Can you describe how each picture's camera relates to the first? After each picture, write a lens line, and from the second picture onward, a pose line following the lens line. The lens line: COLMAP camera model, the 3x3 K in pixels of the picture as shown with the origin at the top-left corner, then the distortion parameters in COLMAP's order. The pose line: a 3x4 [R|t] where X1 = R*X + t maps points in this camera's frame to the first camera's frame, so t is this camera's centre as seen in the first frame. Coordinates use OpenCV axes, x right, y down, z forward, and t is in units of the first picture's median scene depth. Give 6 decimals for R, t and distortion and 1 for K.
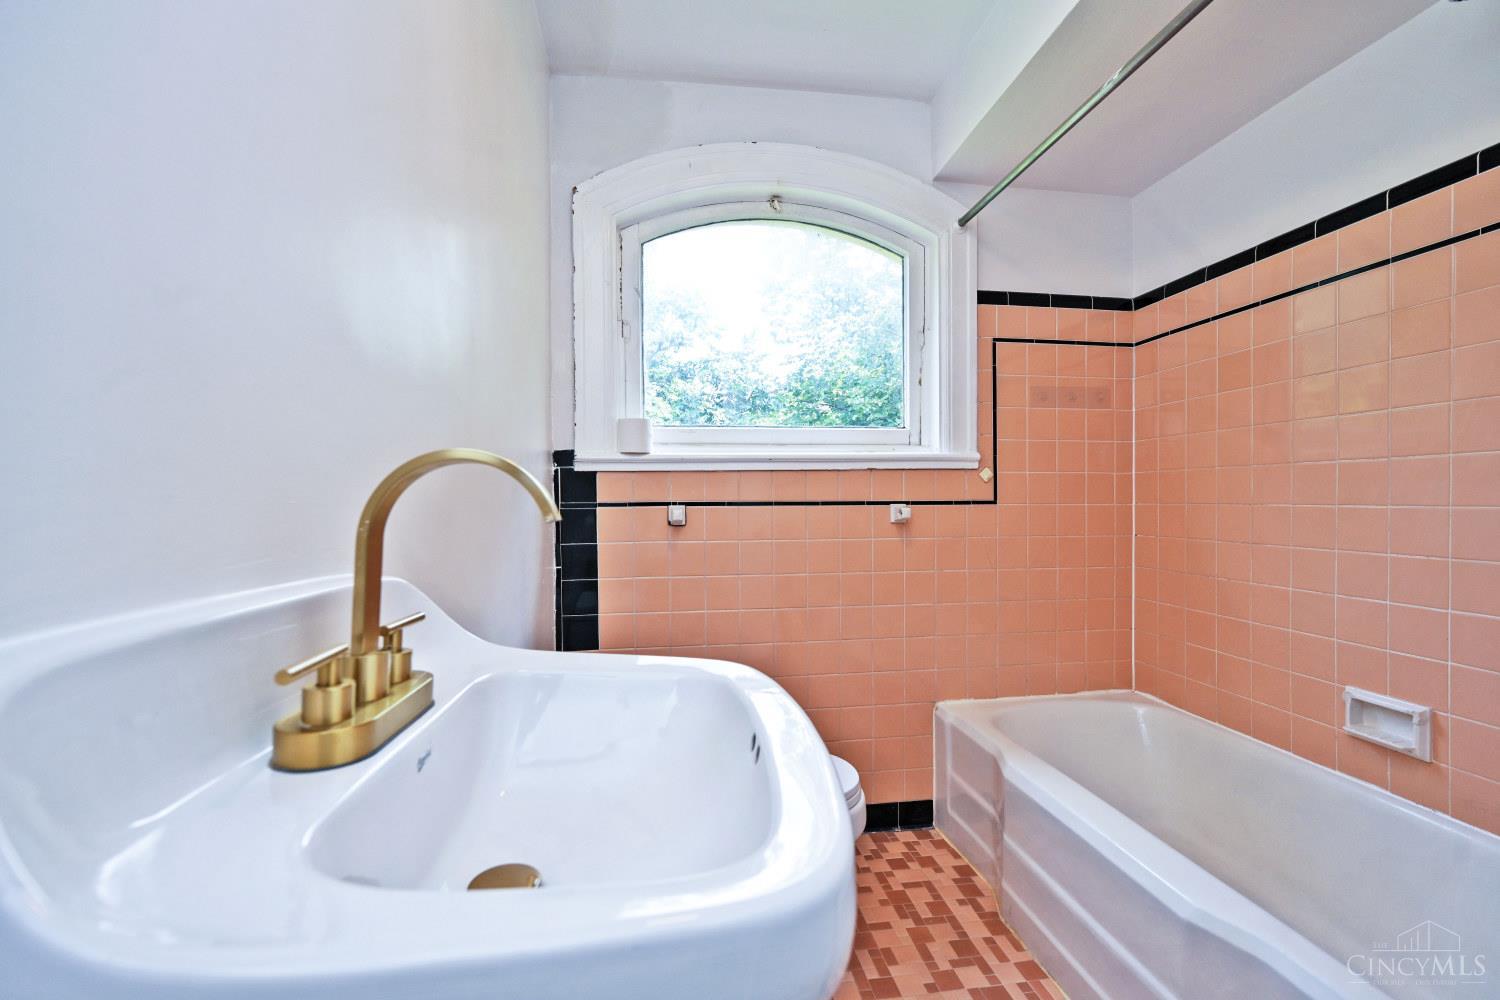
lens RADIAL K [[617.8, 0, 751.0], [0, 617.8, 501.6], [0, 0, 1]] dist [-0.001344, 0.000213]
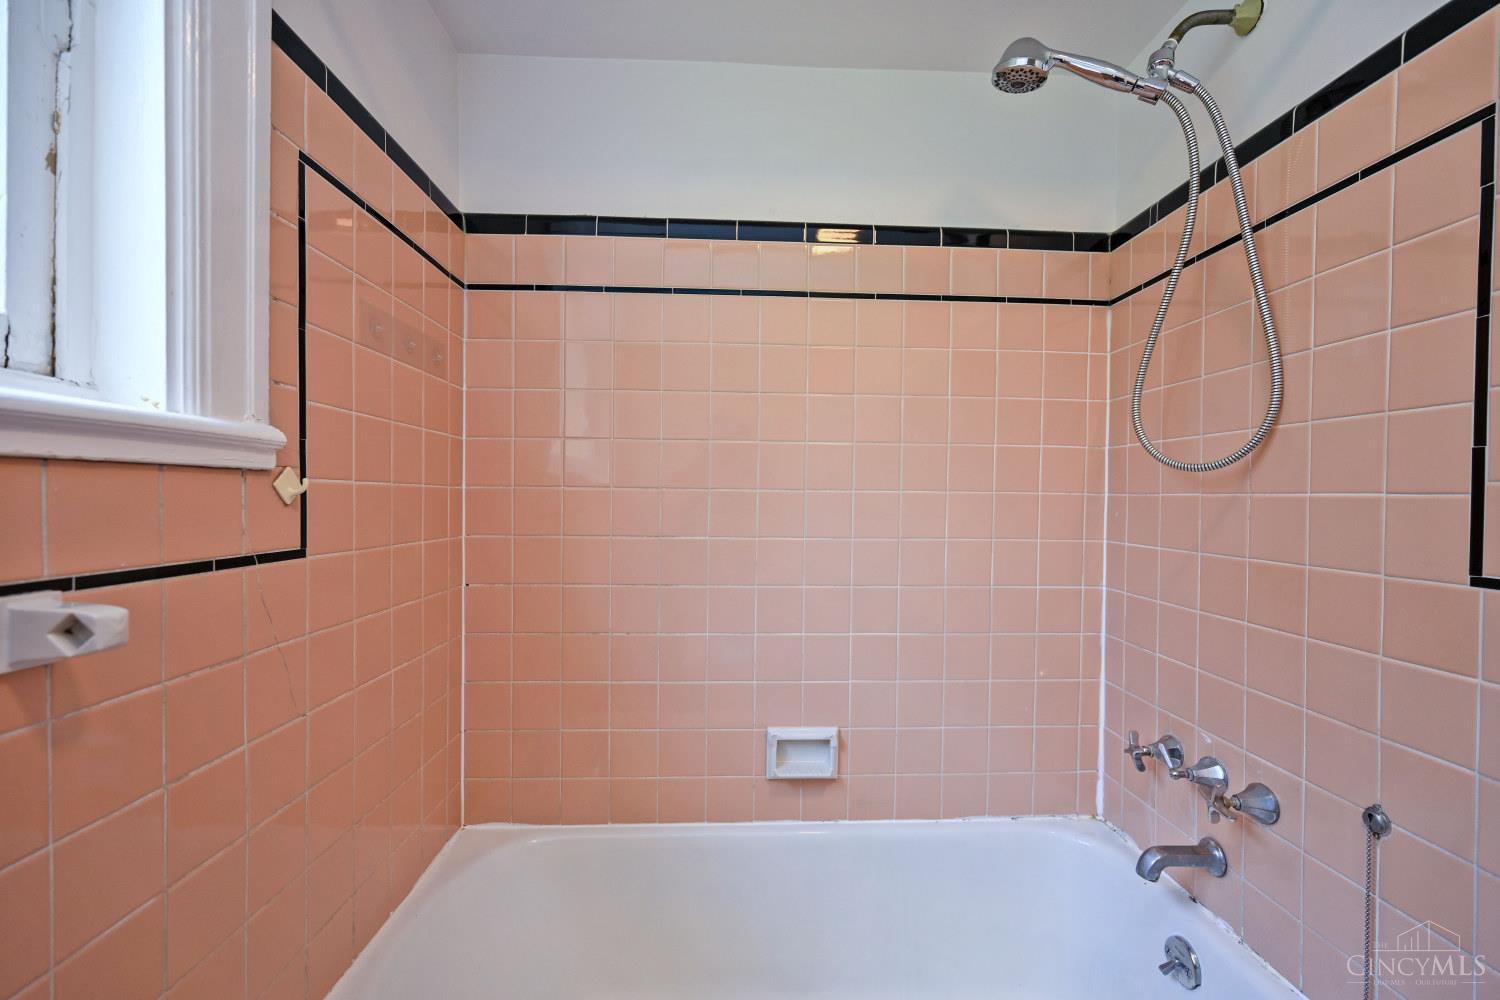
lens RADIAL K [[617.8, 0, 748.1], [0, 617.8, 502.7], [0, 0, 1]] dist [-0.001344, 0.000213]
pose [[0.101077, -0.003856, 0.994871, 0.014741], [-0.008358, 0.999954, 0.004725, -0.036988], [-0.994844, -0.008793, 0.101040, 0.667437]]
